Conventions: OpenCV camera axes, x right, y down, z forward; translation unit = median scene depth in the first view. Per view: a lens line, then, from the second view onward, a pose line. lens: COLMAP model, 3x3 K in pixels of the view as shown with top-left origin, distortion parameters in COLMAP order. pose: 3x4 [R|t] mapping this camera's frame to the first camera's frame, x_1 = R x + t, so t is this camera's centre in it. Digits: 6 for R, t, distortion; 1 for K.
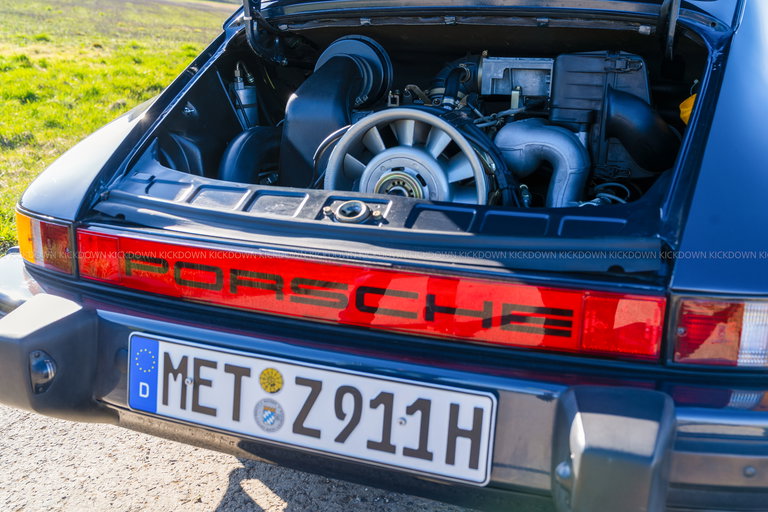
lens RADIAL K [[773.4, 0, 385.3], [0, 773.4, 255.6], [0, 0, 1]] dist [0.014235, 0.000000]
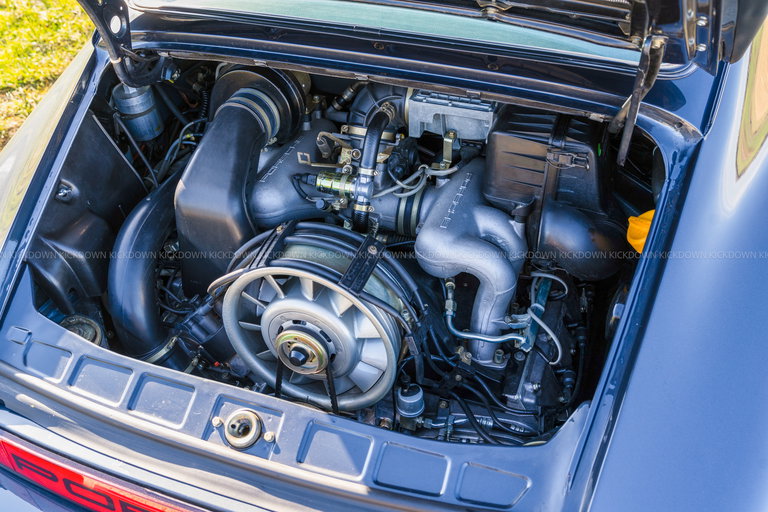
lens RADIAL K [[773.4, 0, 381.0], [0, 773.4, 255.4], [0, 0, 1]] dist [0.014235, 0.000000]
pose [[0.998935, -0.037195, -0.027304, 0.113096], [0.045339, 0.901066, 0.431304, -0.460981], [0.008561, -0.432083, 0.901793, 0.189191]]
